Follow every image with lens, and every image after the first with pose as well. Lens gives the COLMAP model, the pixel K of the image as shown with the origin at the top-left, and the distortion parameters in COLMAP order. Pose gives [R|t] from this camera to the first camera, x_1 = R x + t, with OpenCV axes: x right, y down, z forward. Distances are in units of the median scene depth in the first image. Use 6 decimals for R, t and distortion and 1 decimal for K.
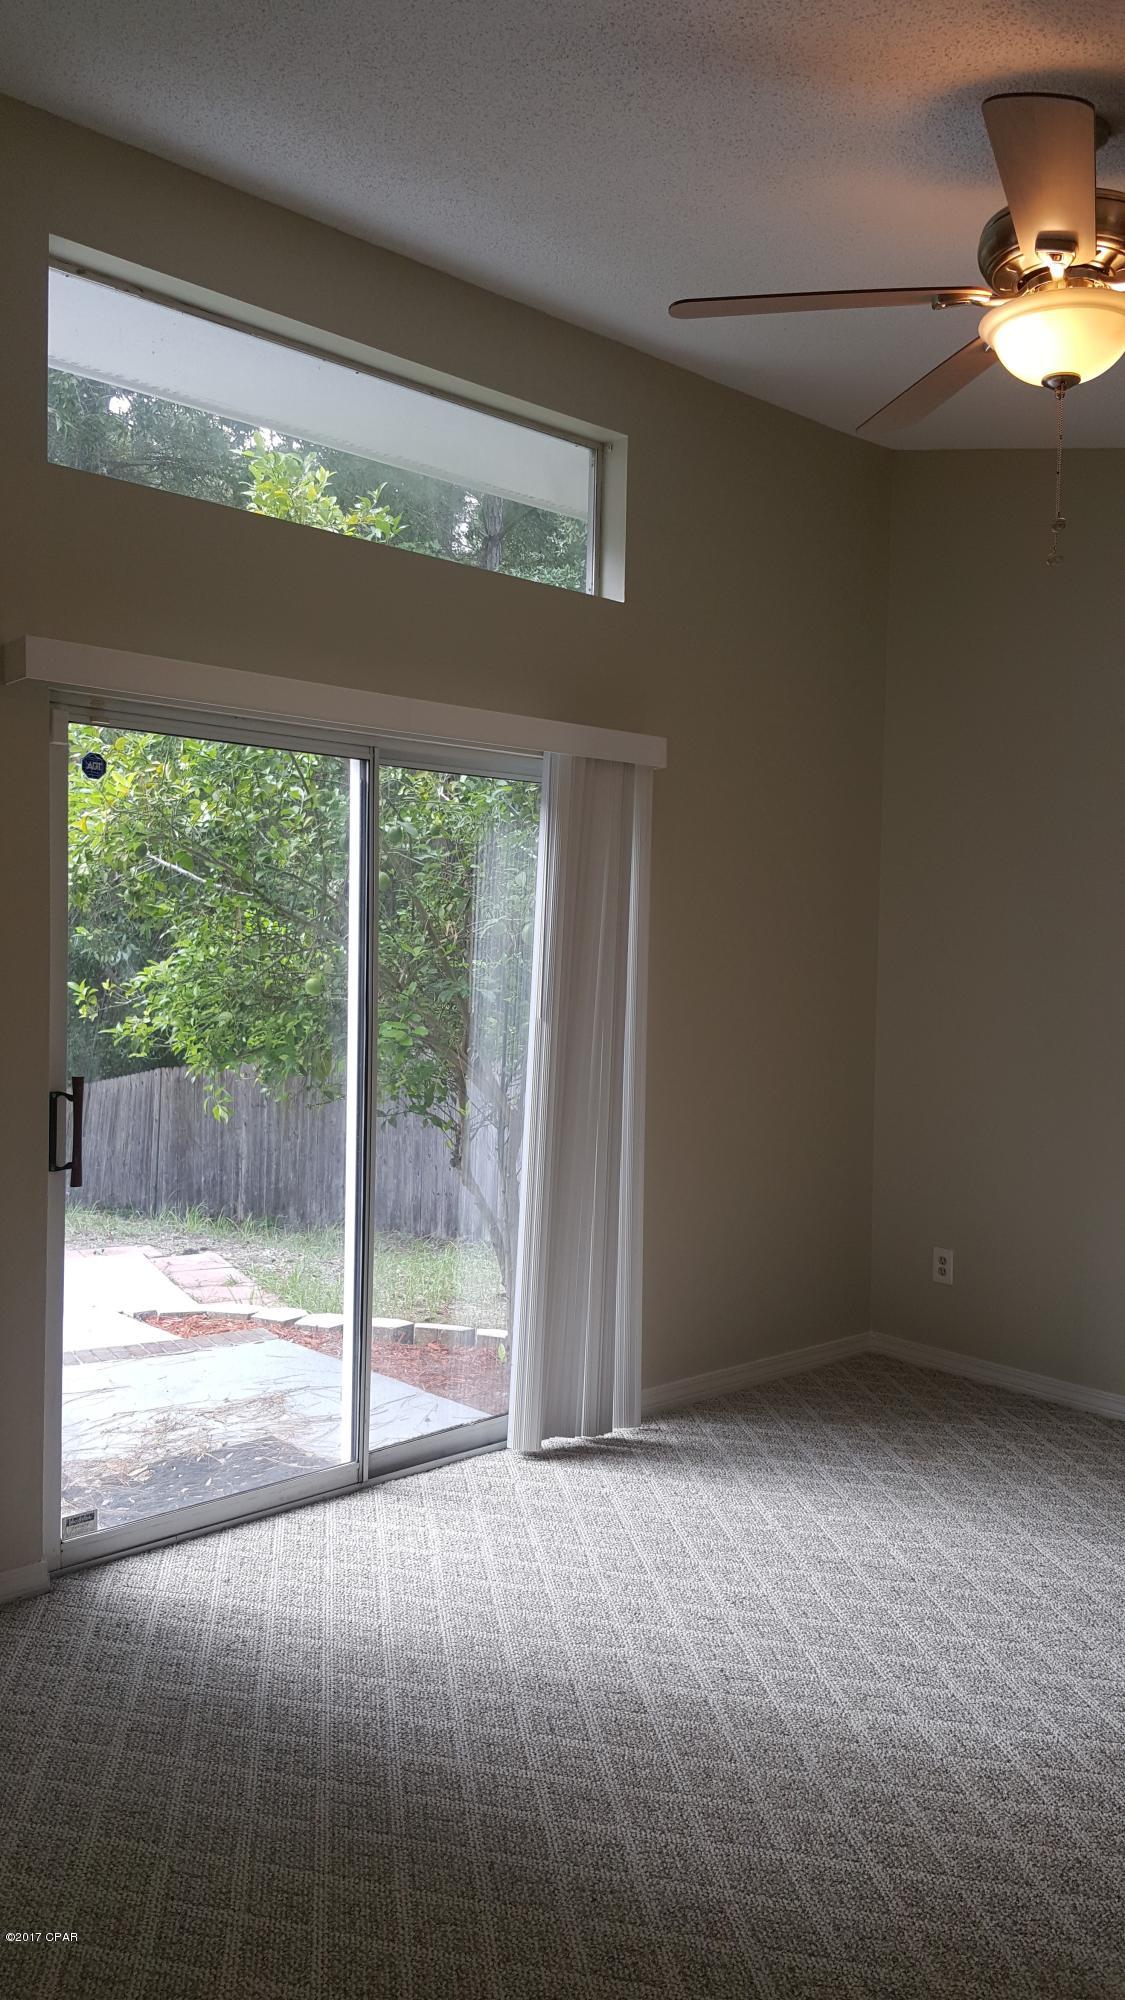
lens RADIAL K [[1485.1, 0, 570.6], [0, 1485.1, 993.7], [0, 0, 1]] dist [0.099053, -0.151056]
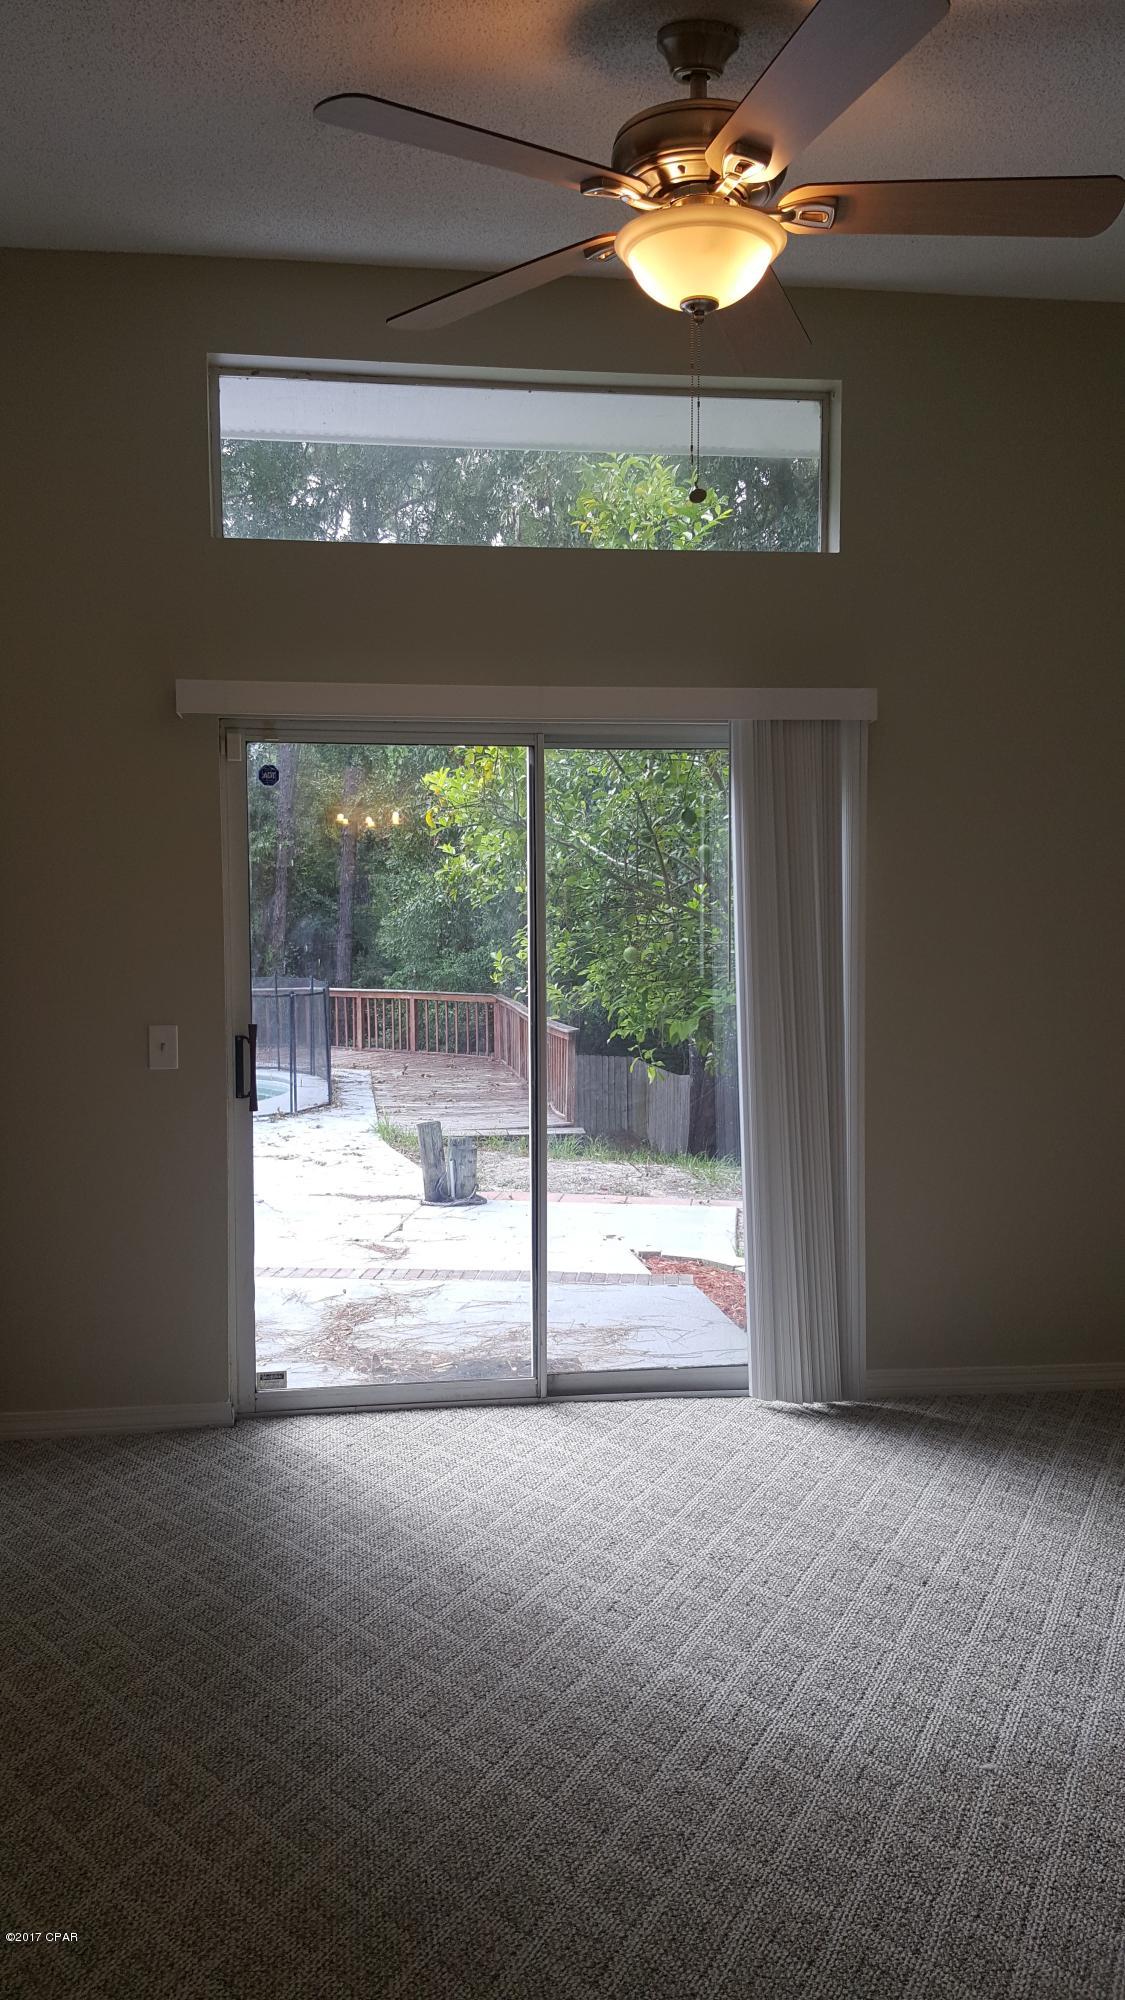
lens RADIAL K [[1485.1, 0, 511.8], [0, 1485.1, 1003.8], [0, 0, 1]] dist [0.099053, -0.151056]
pose [[0.817132, 0.011685, -0.576332, 0.557670], [0.001820, 0.999737, 0.022850, 0.009454], [0.576447, -0.019720, 0.816896, 0.101786]]
